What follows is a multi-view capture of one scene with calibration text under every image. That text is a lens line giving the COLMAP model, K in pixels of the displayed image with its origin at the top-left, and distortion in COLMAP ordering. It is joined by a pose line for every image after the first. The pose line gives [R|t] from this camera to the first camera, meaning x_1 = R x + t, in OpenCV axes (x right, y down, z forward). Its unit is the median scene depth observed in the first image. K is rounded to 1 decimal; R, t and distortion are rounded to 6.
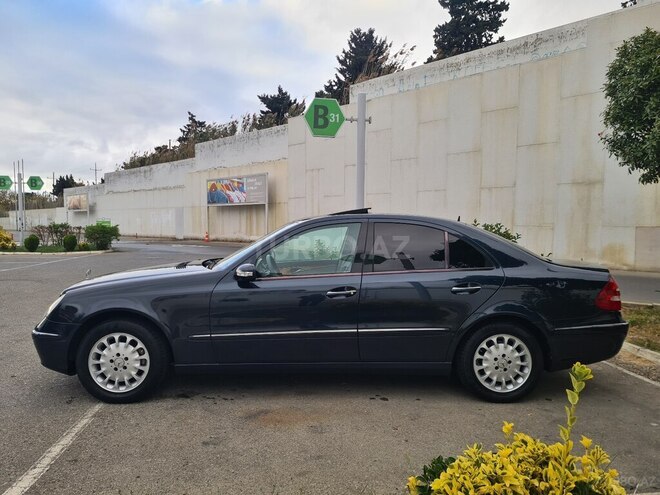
lens RADIAL K [[489.2, 0, 324.1], [0, 489.2, 246.2], [0, 0, 1]] dist [0.059857, -0.031844]
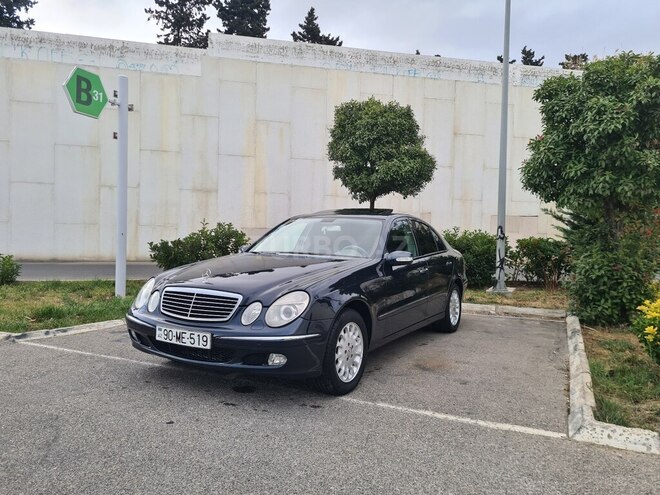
lens RADIAL K [[489.2, 0, 324.1], [0, 489.2, 246.2], [0, 0, 1]] dist [0.059857, -0.031844]
pose [[0.526661, -0.019522, 0.849851, -0.319769], [0.021243, 0.999726, 0.009800, 0.001671], [-0.849810, 0.012893, 0.526932, 0.125858]]
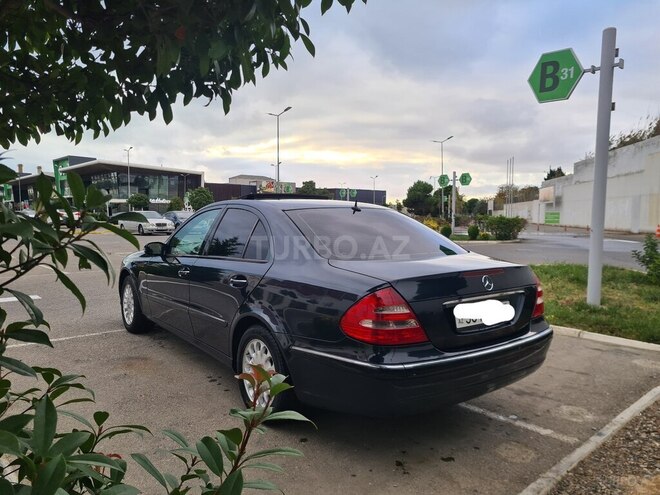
lens RADIAL K [[489.2, 0, 324.1], [0, 489.2, 246.2], [0, 0, 1]] dist [0.059857, -0.031844]
pose [[0.572464, 0.052989, -0.818216, 0.278545], [-0.040006, 0.998526, 0.036676, -0.004046], [0.818953, 0.011738, 0.573740, 0.155036]]
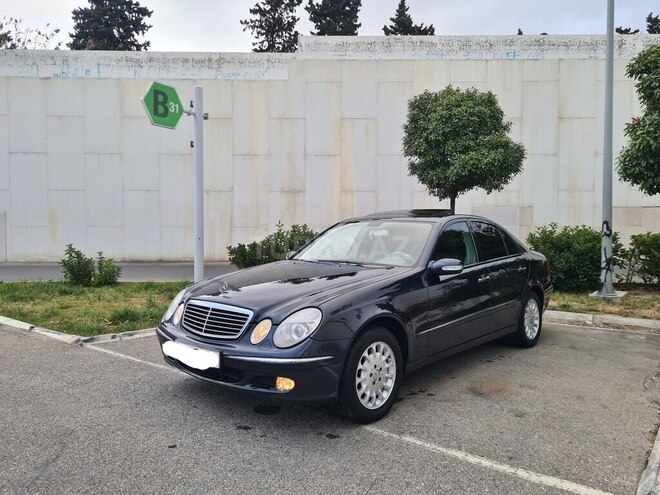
lens RADIAL K [[489.8, 0, 325.6], [0, 489.8, 240.8], [0, 0, 1]] dist [0.049956, -0.026665]
pose [[0.691900, -0.026487, 0.721507, -0.277362], [0.037685, 0.999290, 0.000545, -0.003688], [-0.721009, 0.026813, 0.692407, 0.107626]]
